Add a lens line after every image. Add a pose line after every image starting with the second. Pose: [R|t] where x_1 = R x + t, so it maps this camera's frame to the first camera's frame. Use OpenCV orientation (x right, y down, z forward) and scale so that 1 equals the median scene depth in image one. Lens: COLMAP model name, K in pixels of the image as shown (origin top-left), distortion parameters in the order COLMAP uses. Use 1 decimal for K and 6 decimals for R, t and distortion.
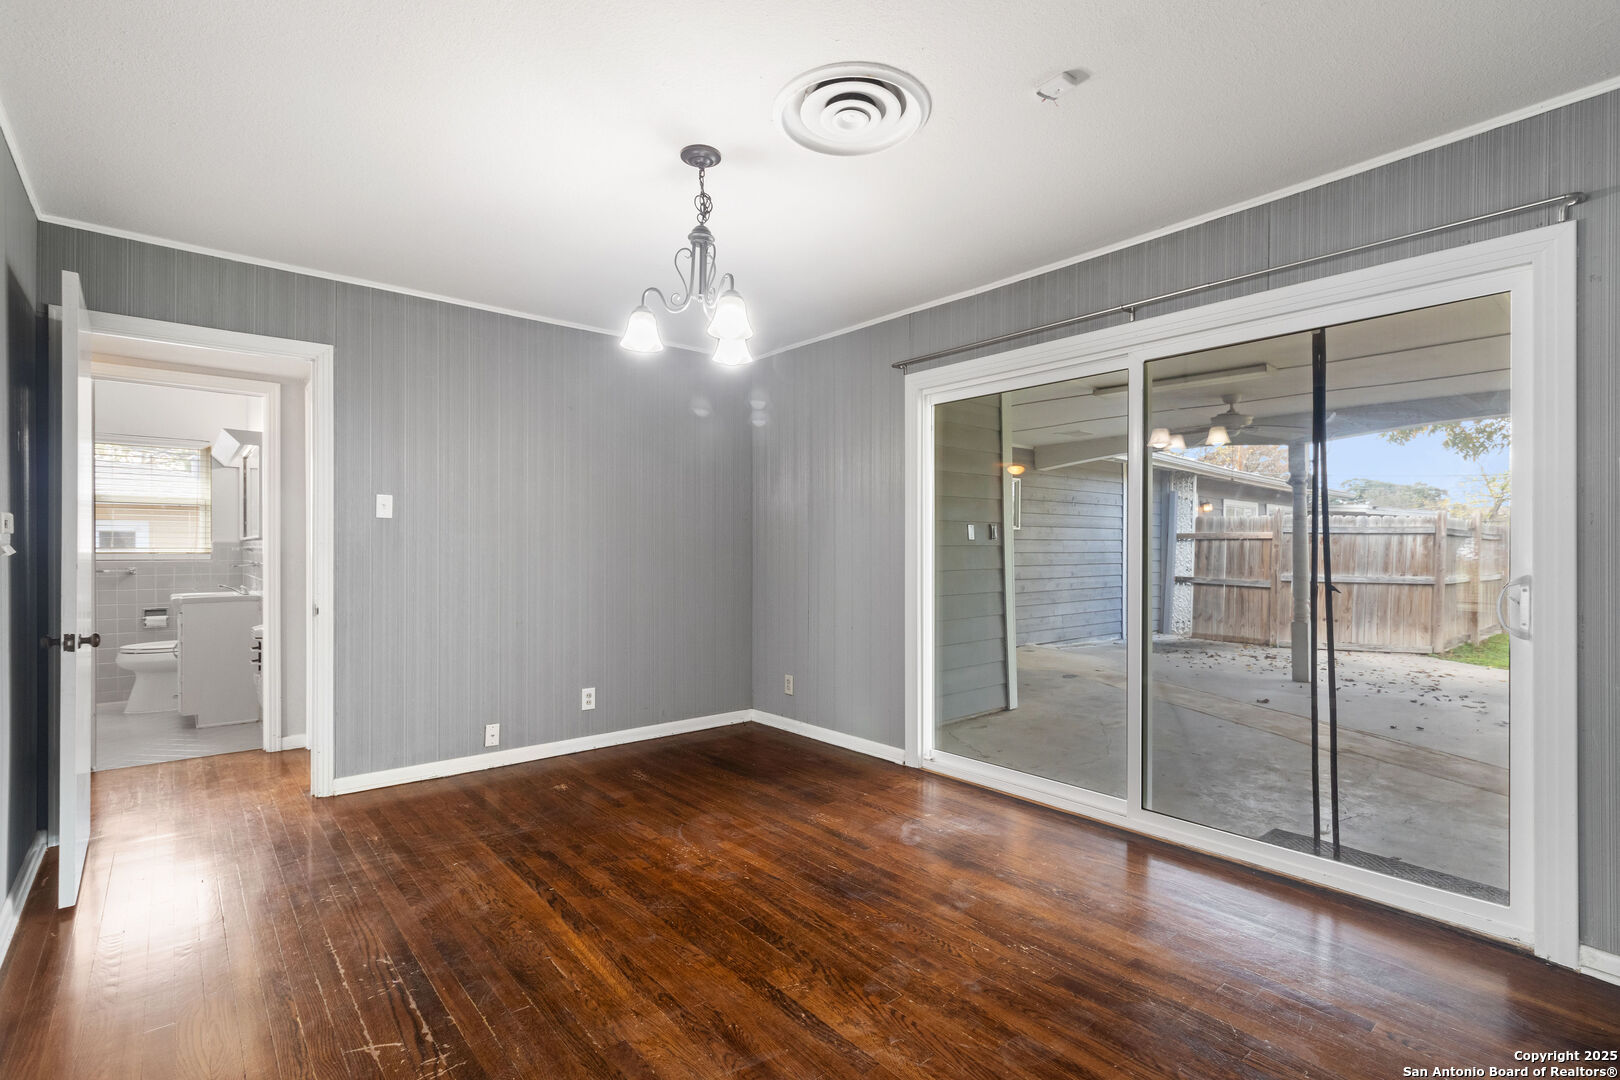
lens RADIAL K [[747.6, 0, 800.3], [0, 747.6, 547.1], [0, 0, 1]] dist [0.002583, 0.000039]
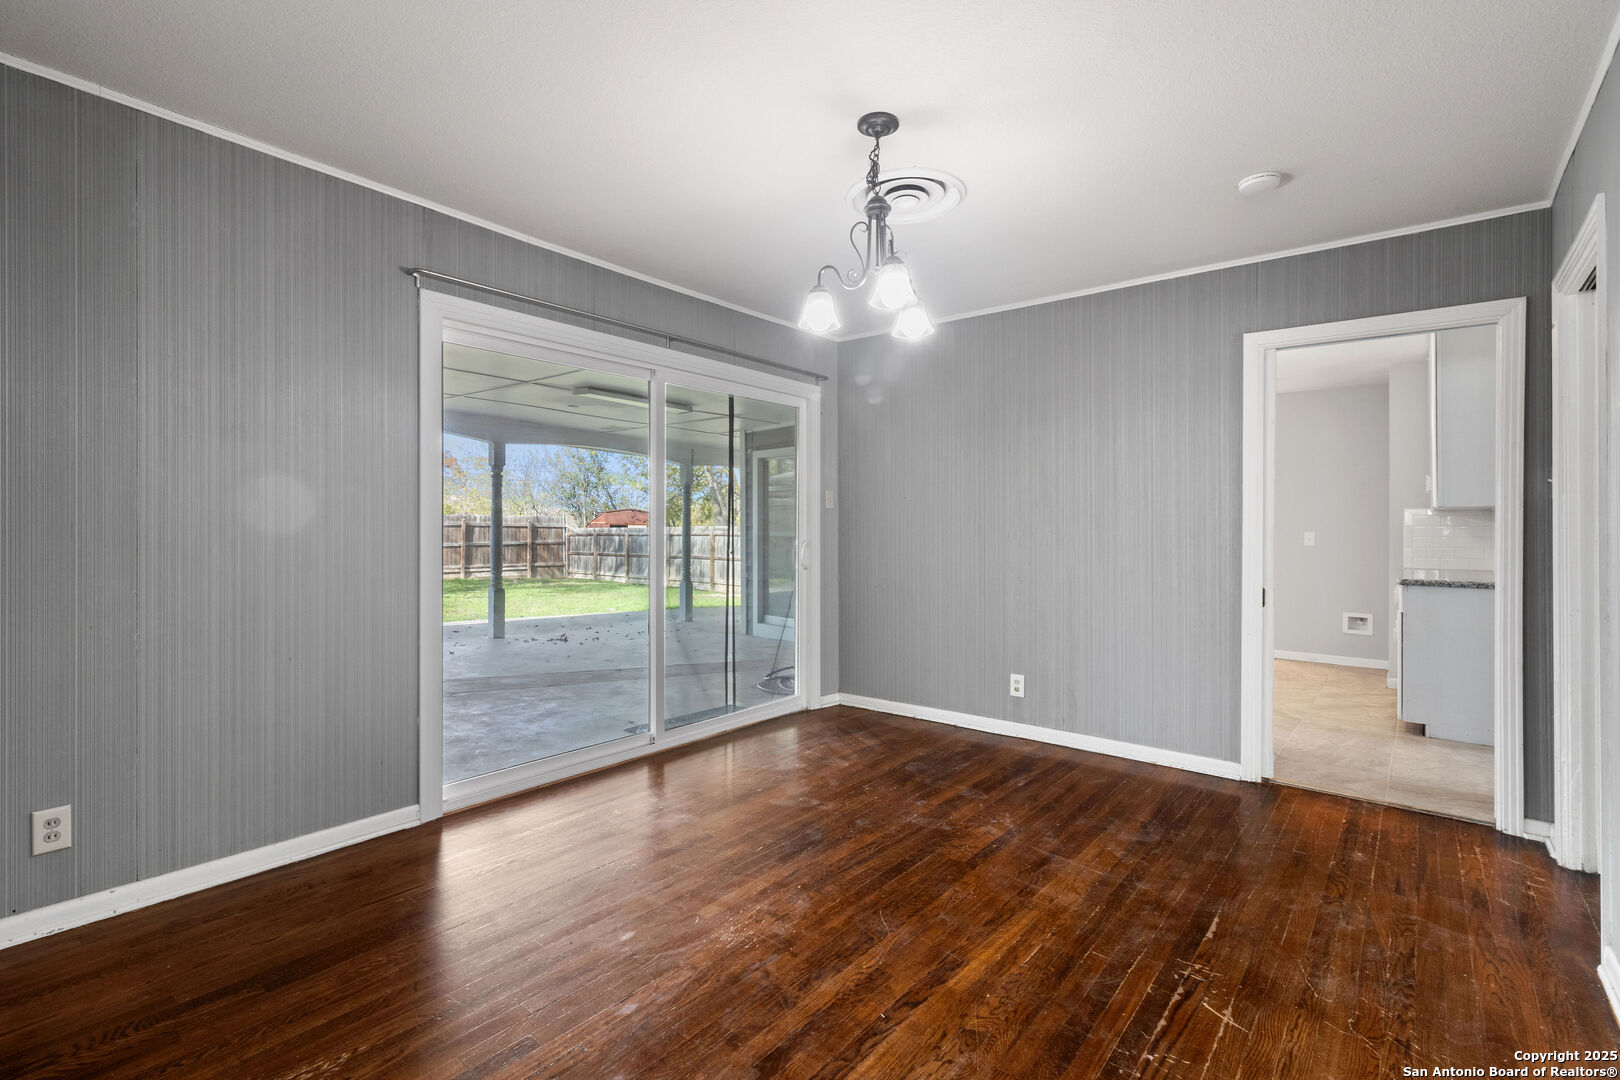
lens RADIAL K [[747.6, 0, 801.9], [0, 747.6, 529.7], [0, 0, 1]] dist [0.002583, 0.000039]
pose [[-0.178938, -0.007597, 0.983831, -1.196934], [-0.005243, 0.999963, 0.006768, -0.003878], [-0.983846, -0.003947, -0.178971, 1.429527]]
